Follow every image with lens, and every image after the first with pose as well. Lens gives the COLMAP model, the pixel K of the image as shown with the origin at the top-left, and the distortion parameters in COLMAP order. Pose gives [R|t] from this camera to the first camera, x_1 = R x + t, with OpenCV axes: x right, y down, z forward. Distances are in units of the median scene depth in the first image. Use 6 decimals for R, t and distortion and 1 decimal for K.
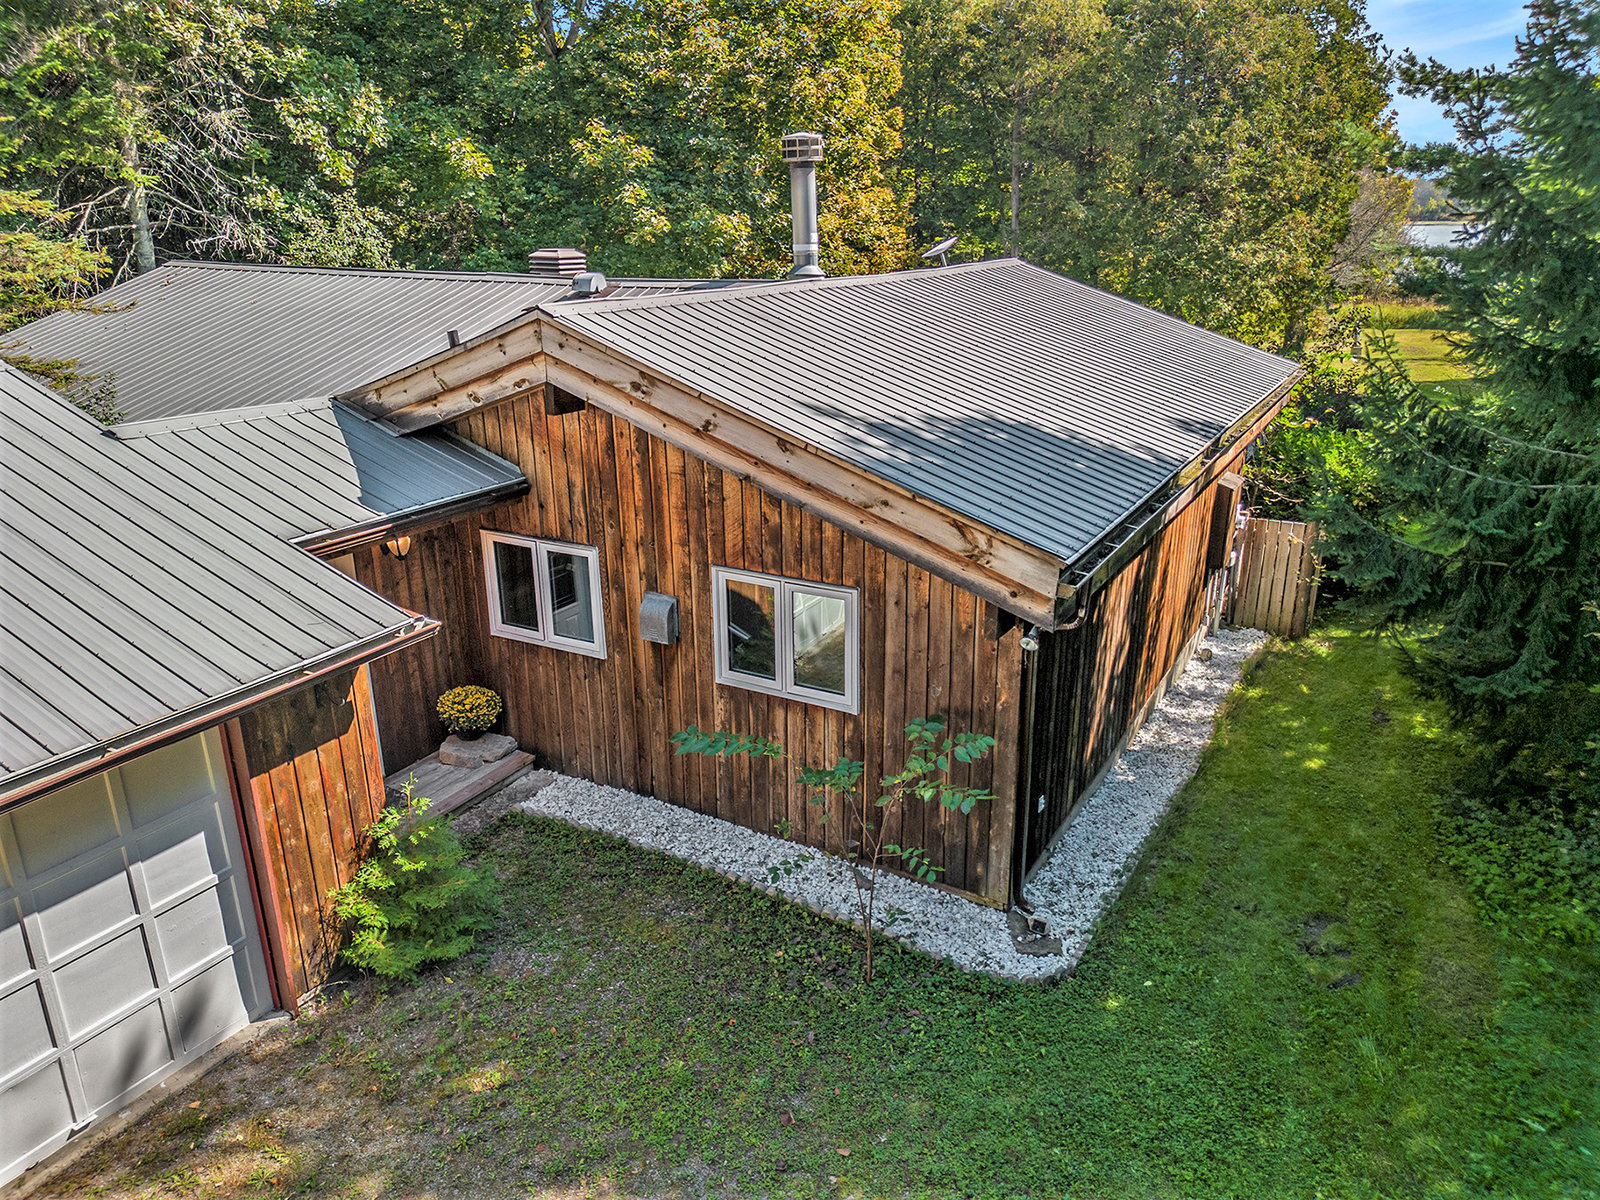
lens RADIAL K [[1133.5, 0, 800.0], [0, 1133.5, 600.0], [0, 0, 1]] dist [0.030289, -0.002485]
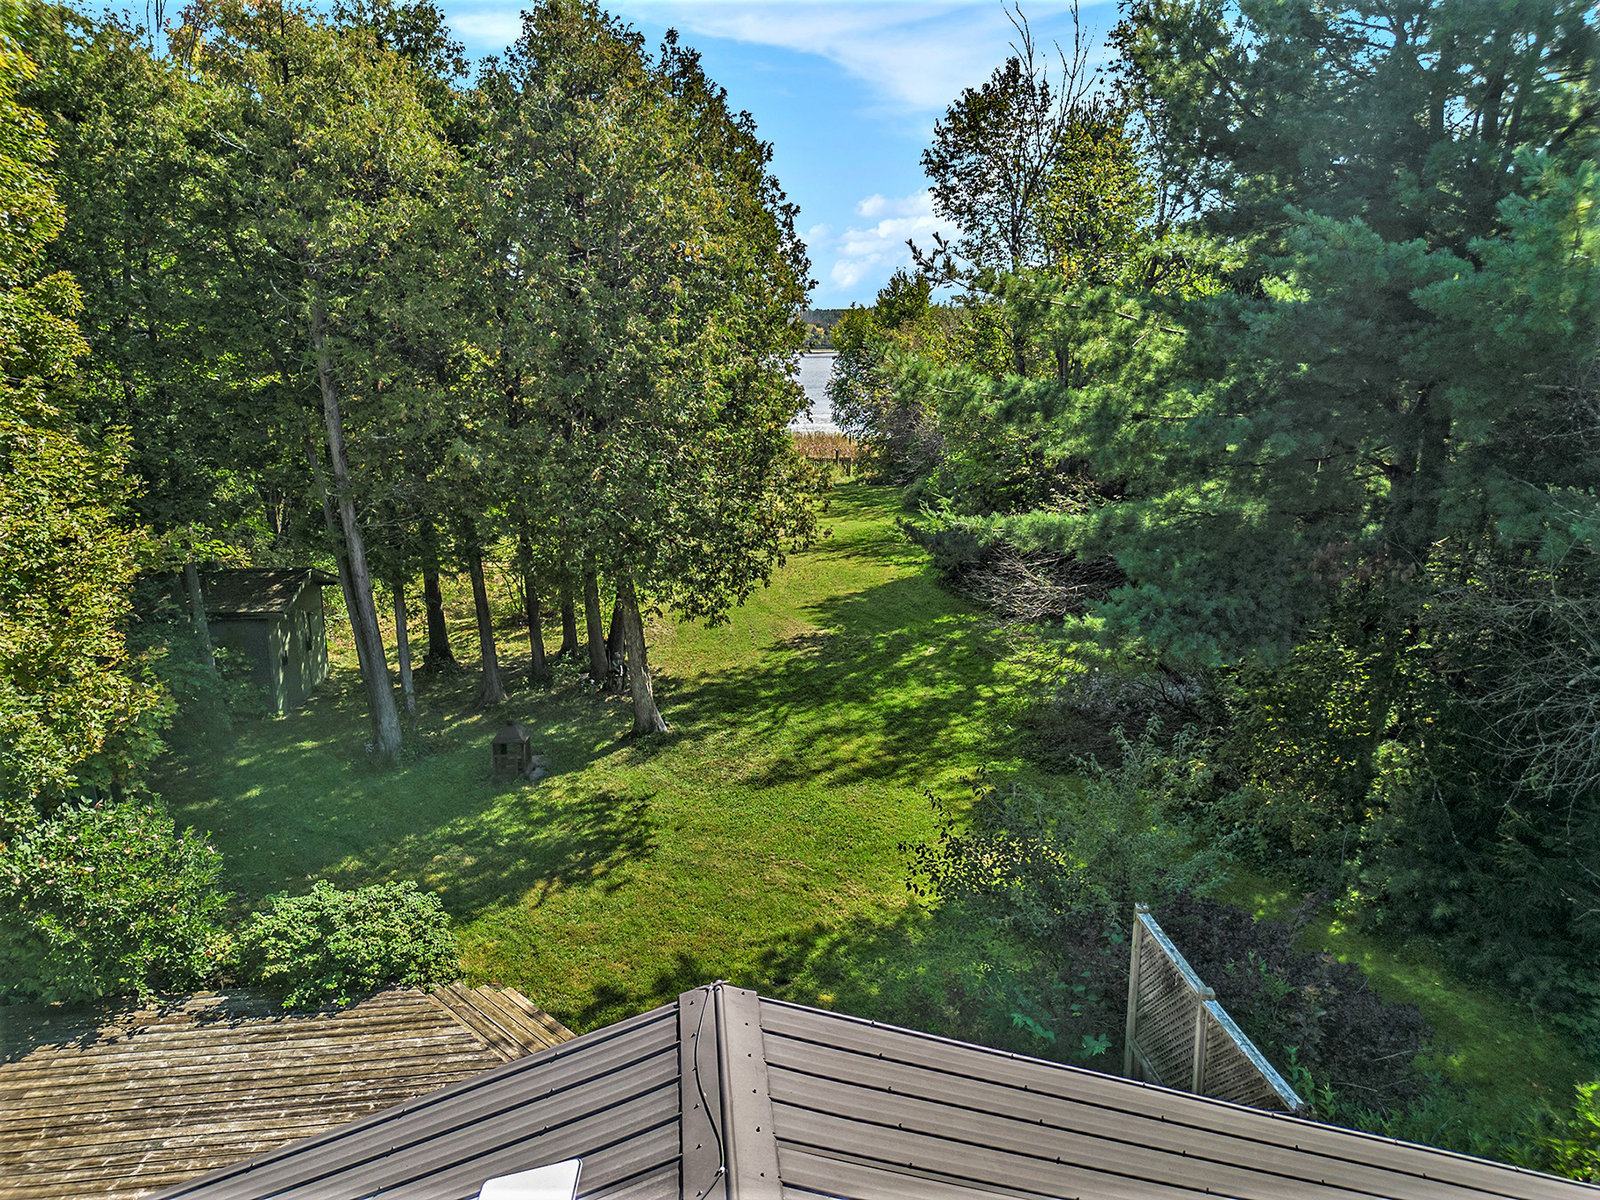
lens RADIAL K [[1133.5, 0, 800.0], [0, 1133.5, 600.0], [0, 0, 1]] dist [0.030289, -0.002485]
pose [[0.813422, -0.131003, 0.566731, 0.041475], [0.186063, 0.981718, -0.040125, -0.200708], [-0.551113, 0.138086, 0.822926, 0.405972]]
